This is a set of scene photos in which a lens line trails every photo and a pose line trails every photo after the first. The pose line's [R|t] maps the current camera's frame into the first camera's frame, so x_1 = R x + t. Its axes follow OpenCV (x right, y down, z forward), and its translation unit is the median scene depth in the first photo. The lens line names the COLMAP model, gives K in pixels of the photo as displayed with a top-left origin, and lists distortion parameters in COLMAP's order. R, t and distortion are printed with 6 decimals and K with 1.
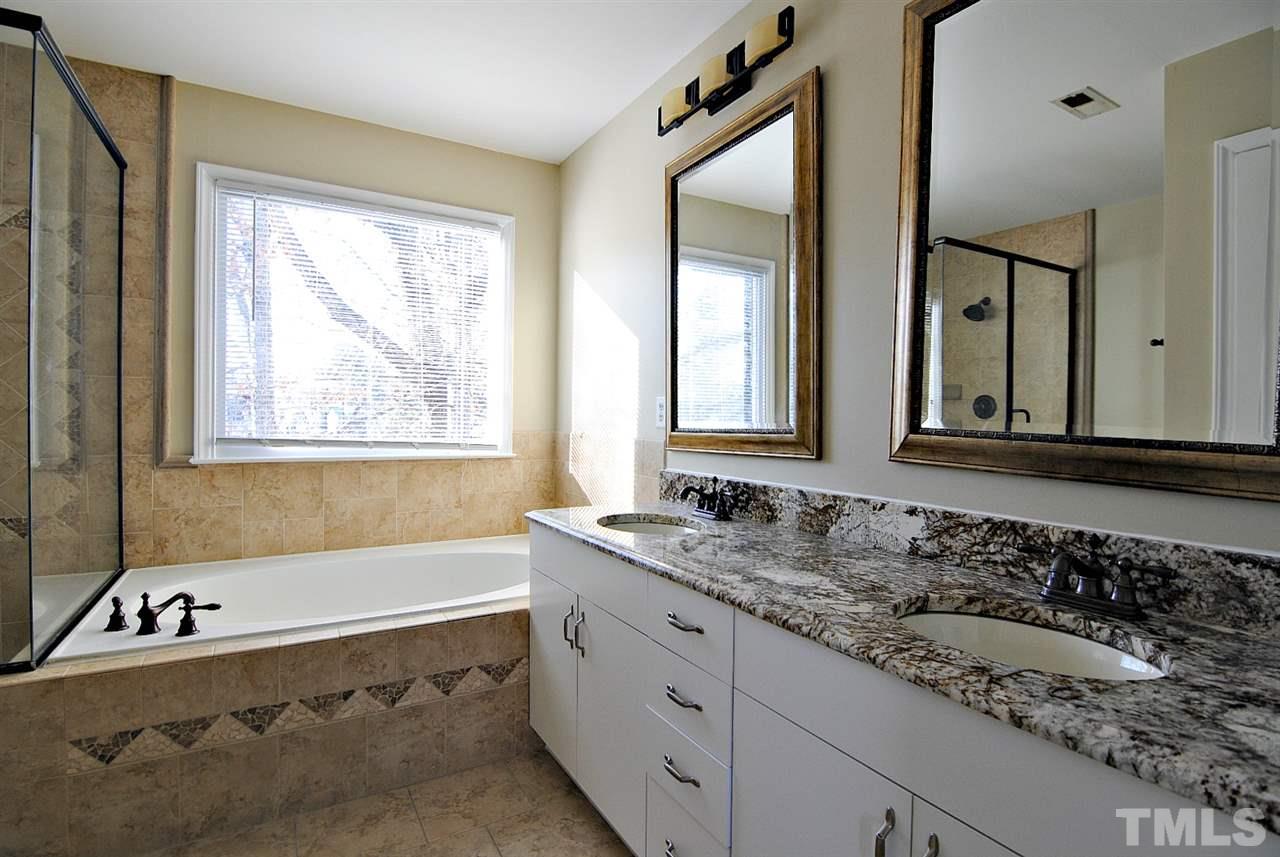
lens RADIAL K [[631.3, 0, 640.9], [0, 631.3, 426.4], [0, 0, 1]] dist [-0.000092, -0.015409]
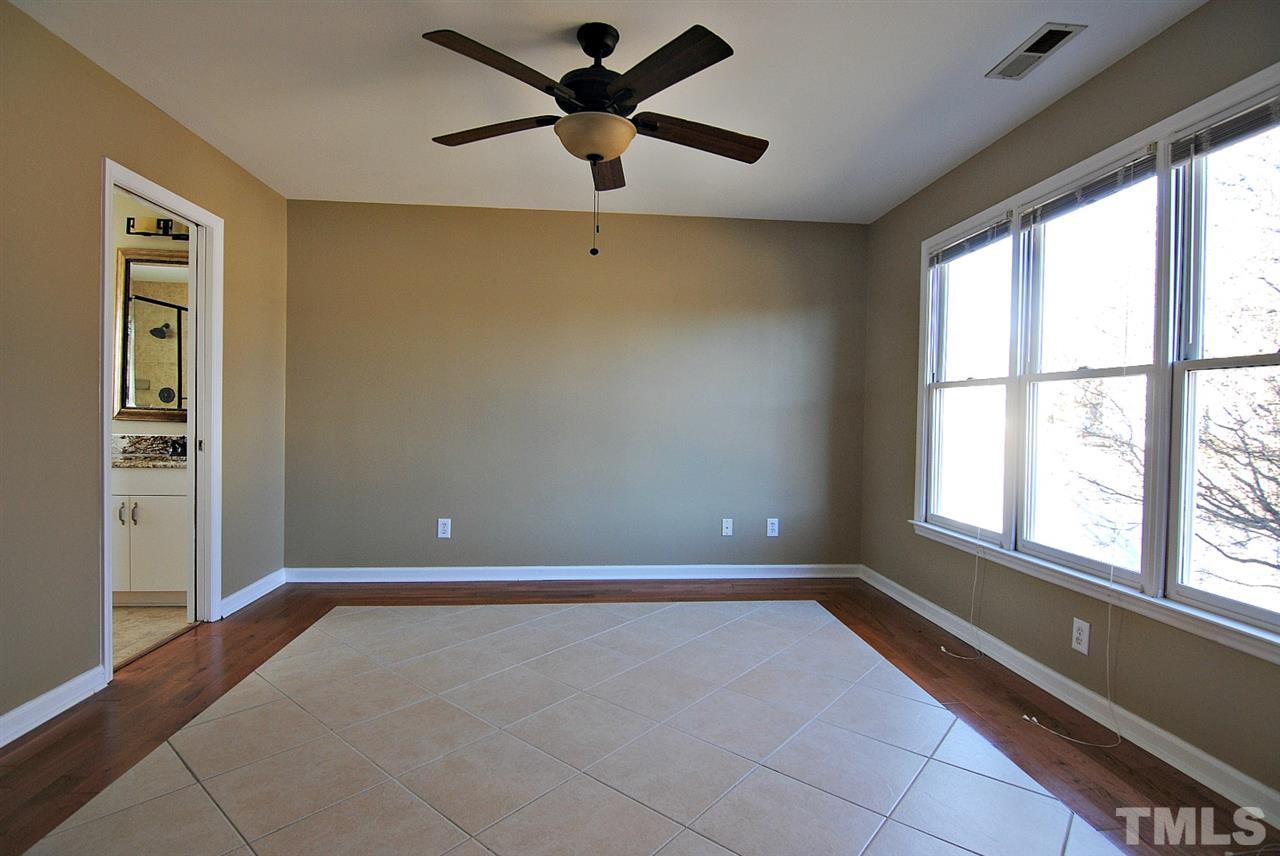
lens RADIAL K [[631.3, 0, 640.9], [0, 631.3, 425.9], [0, 0, 1]] dist [-0.000092, -0.015409]
pose [[0.434018, -0.024199, 0.900579, -1.055438], [0.000041, 0.999640, 0.026841, 0.014145], [-0.900904, -0.011612, 0.433863, -2.227643]]
